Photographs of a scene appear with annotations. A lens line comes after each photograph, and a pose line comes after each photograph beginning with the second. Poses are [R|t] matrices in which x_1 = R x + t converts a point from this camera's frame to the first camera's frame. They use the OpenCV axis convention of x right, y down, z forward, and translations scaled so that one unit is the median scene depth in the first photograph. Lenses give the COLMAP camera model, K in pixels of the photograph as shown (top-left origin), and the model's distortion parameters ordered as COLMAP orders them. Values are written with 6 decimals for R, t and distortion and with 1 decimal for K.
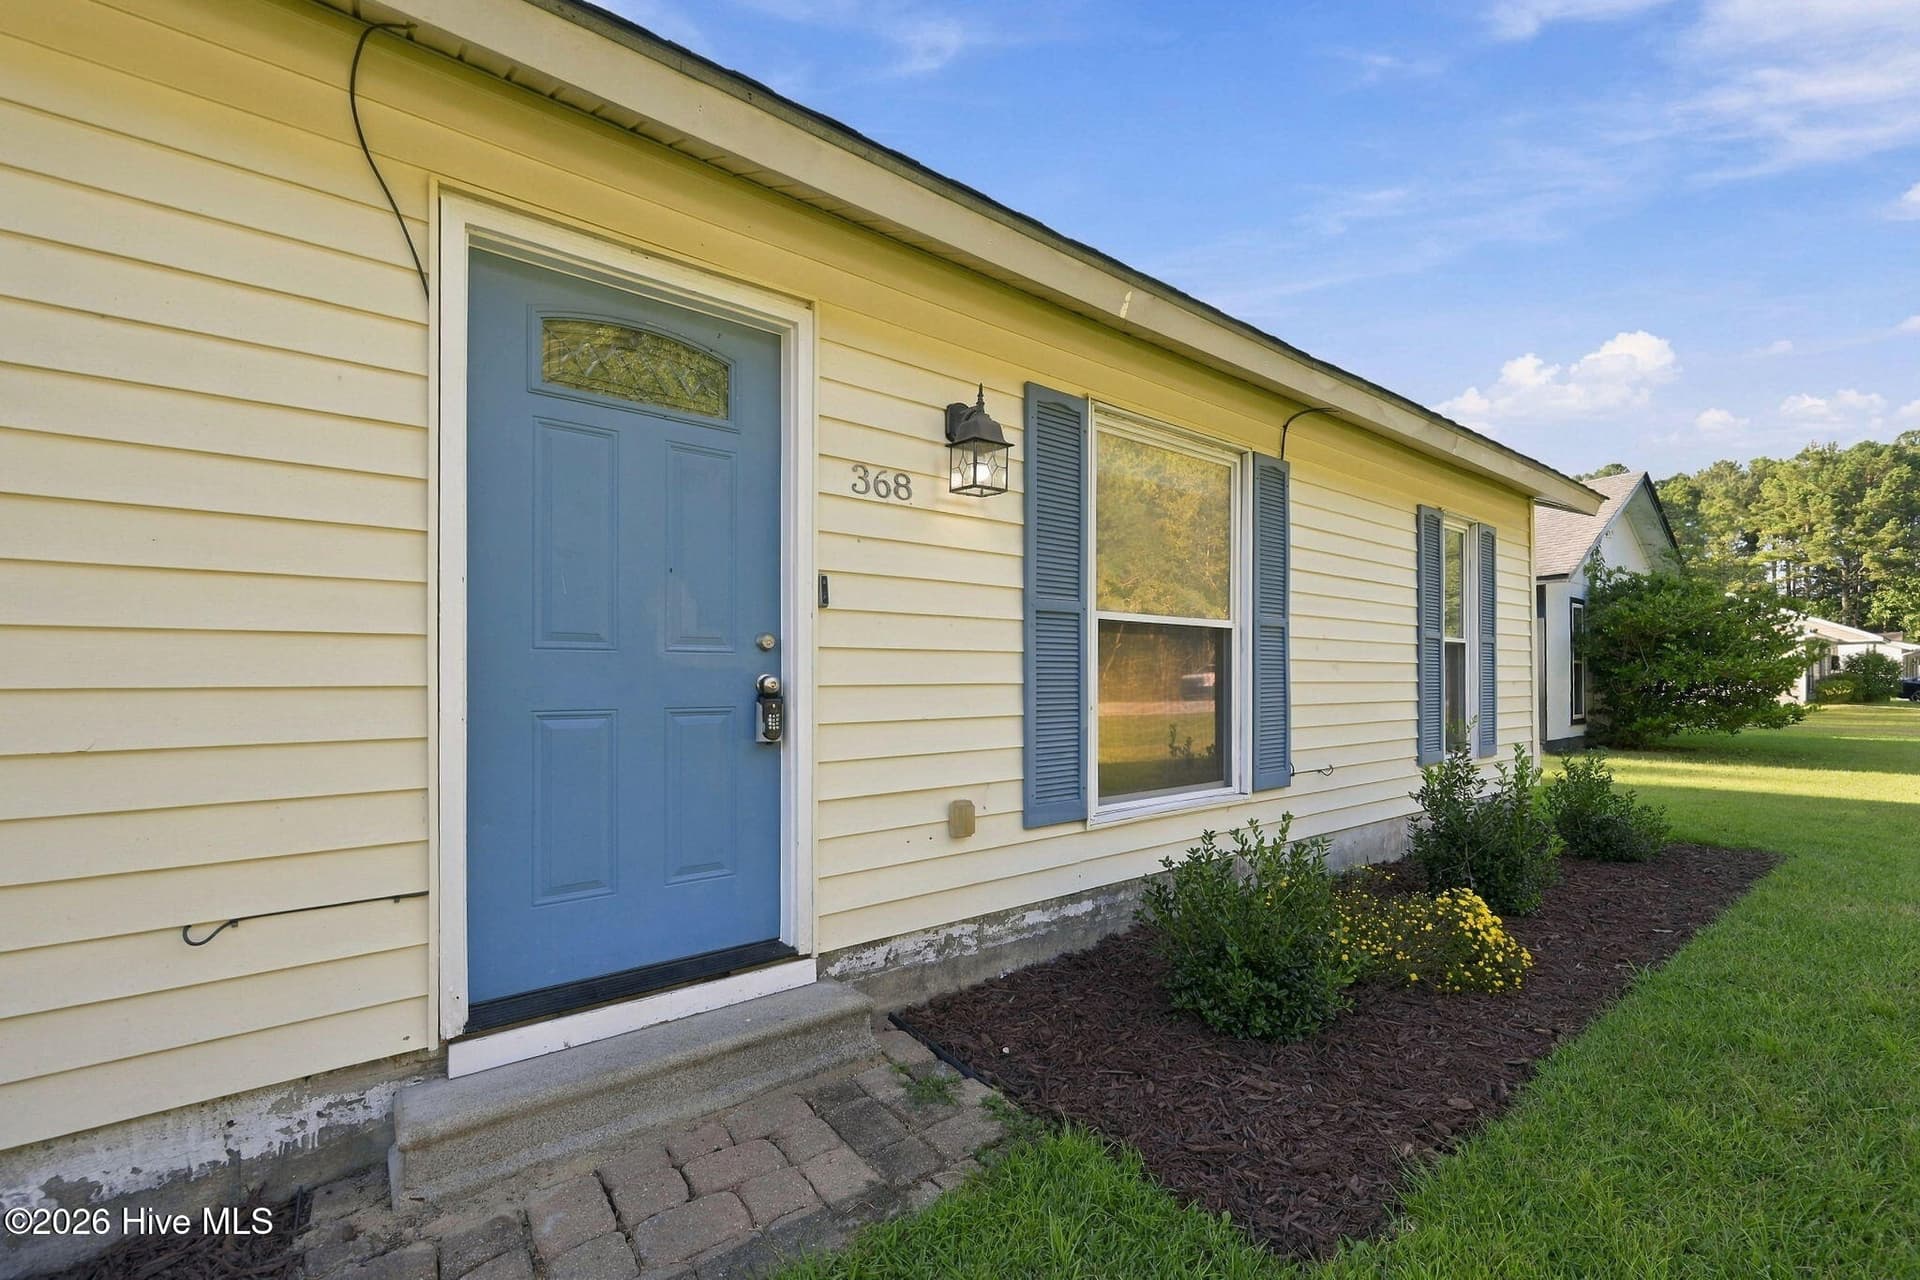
lens RADIAL K [[798.8, 0, 975.0], [0, 798.8, 674.8], [0, 0, 1]] dist [-0.002598, -0.000341]
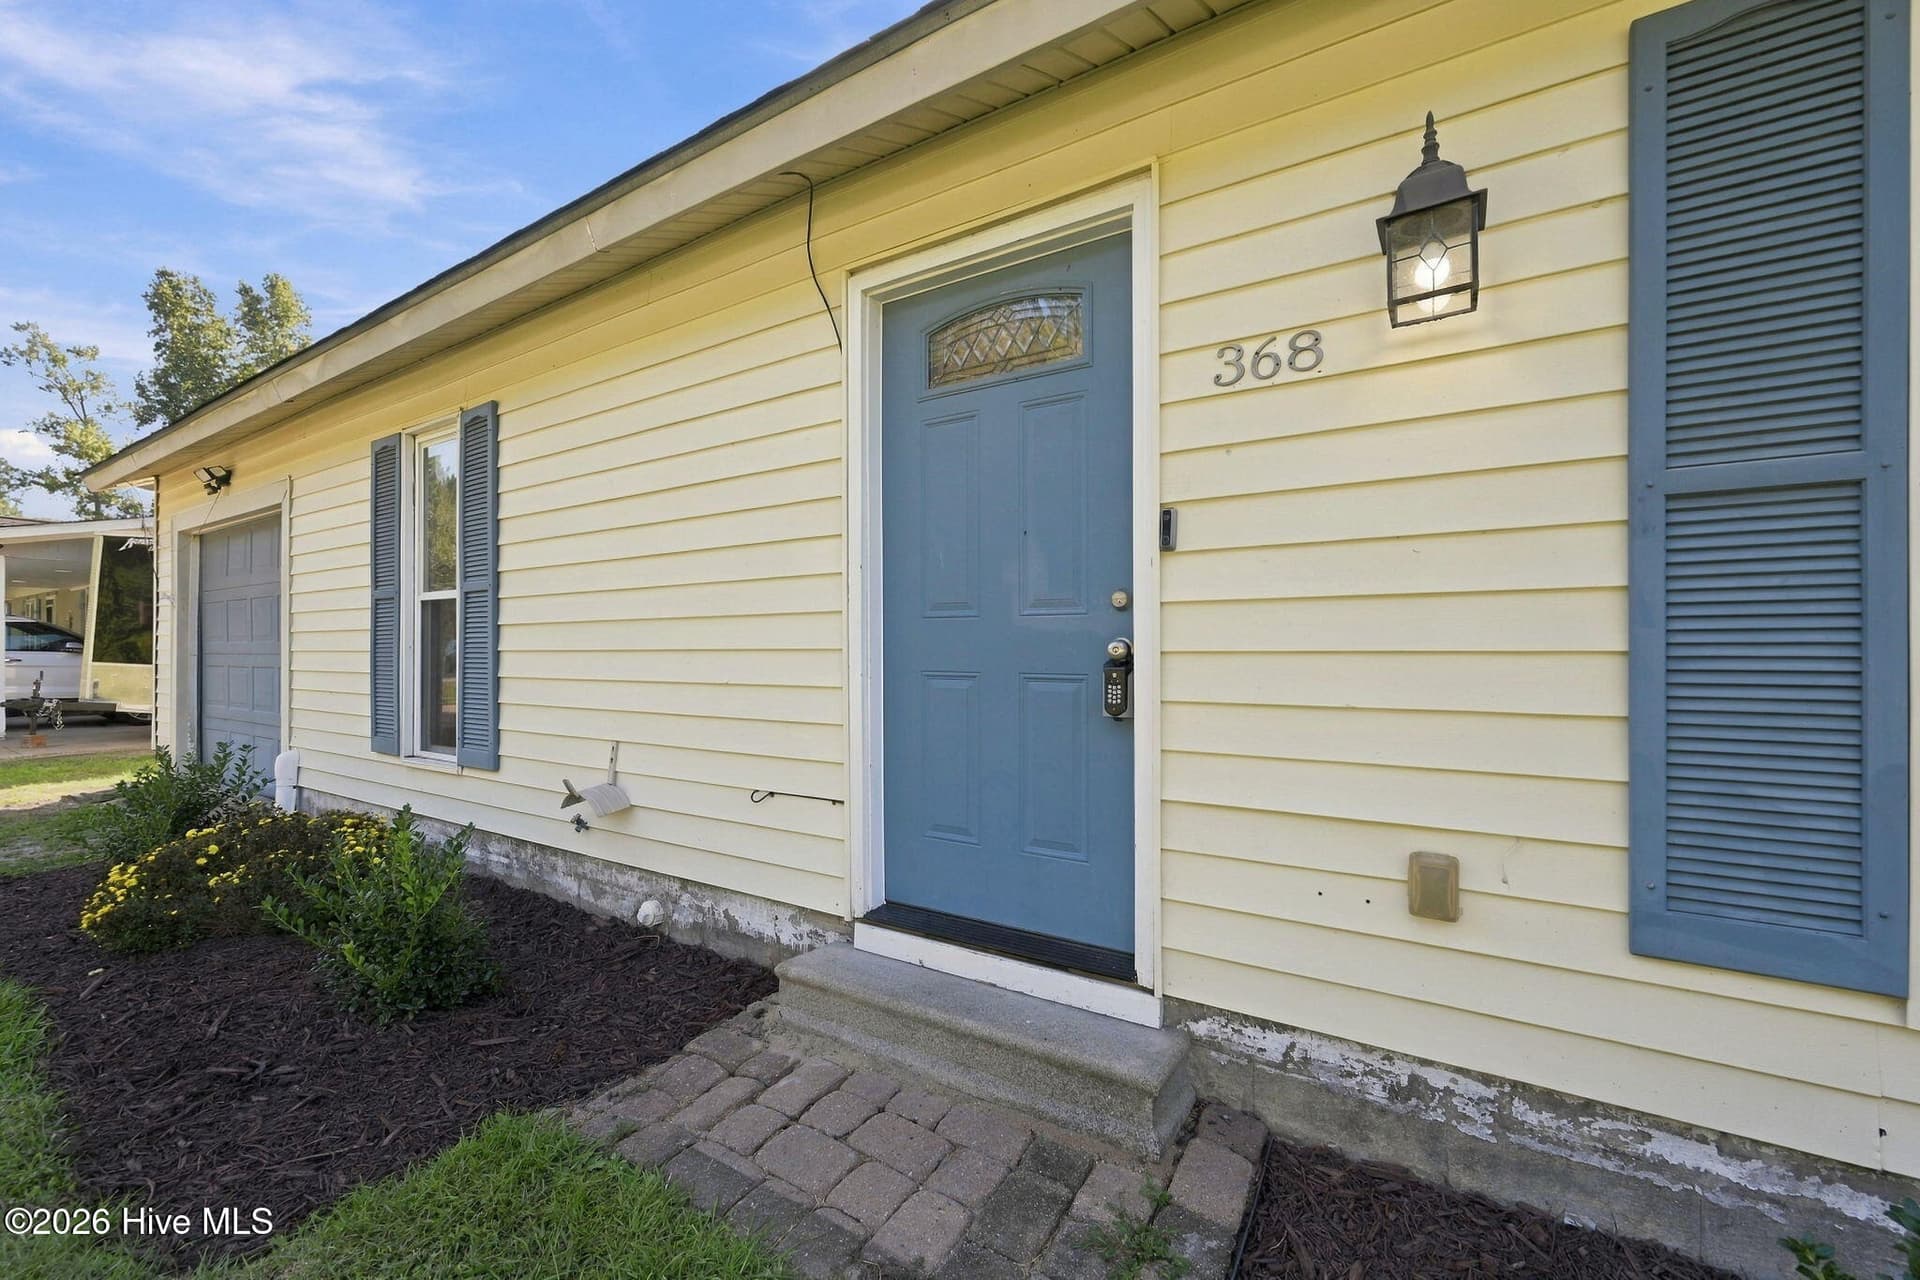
lens RADIAL K [[763.5, 0, 962.4], [0, 763.5, 645.2], [0, 0, 1]] dist [-0.001341, 0.000160]
pose [[0.327199, -0.001570, -0.944954, 0.409867], [0.005910, 0.999982, 0.000385, 0.005178], [0.944937, -0.005710, 0.327203, 0.525105]]
